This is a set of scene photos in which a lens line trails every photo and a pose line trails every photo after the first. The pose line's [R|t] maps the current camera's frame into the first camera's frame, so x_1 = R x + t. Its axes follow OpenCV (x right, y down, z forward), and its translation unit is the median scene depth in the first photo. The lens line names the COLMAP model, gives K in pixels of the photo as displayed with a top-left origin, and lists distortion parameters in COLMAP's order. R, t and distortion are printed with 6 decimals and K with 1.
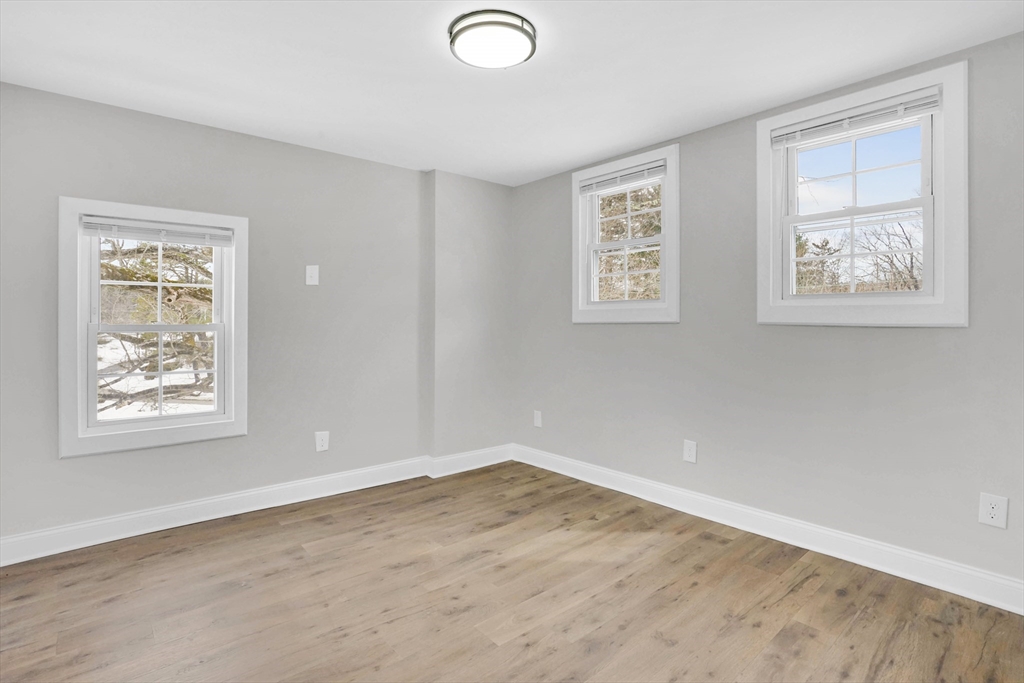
lens RADIAL K [[478.0, 0, 515.3], [0, 478.0, 333.3], [0, 0, 1]] dist [-0.051423, 0.017821]
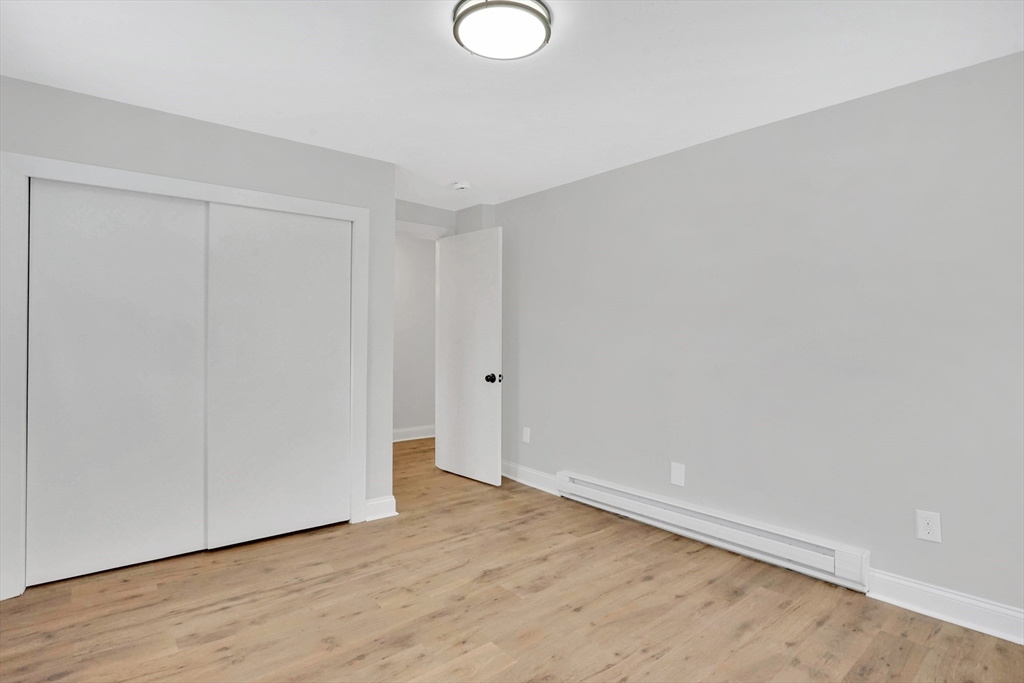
lens RADIAL K [[478.0, 0, 515.3], [0, 478.0, 333.3], [0, 0, 1]] dist [-0.051423, 0.017821]
pose [[-0.999982, -0.004756, 0.003600, -0.088221], [-0.004698, 0.999861, 0.015988, -0.048263], [-0.003675, 0.015971, -0.999866, 1.997610]]
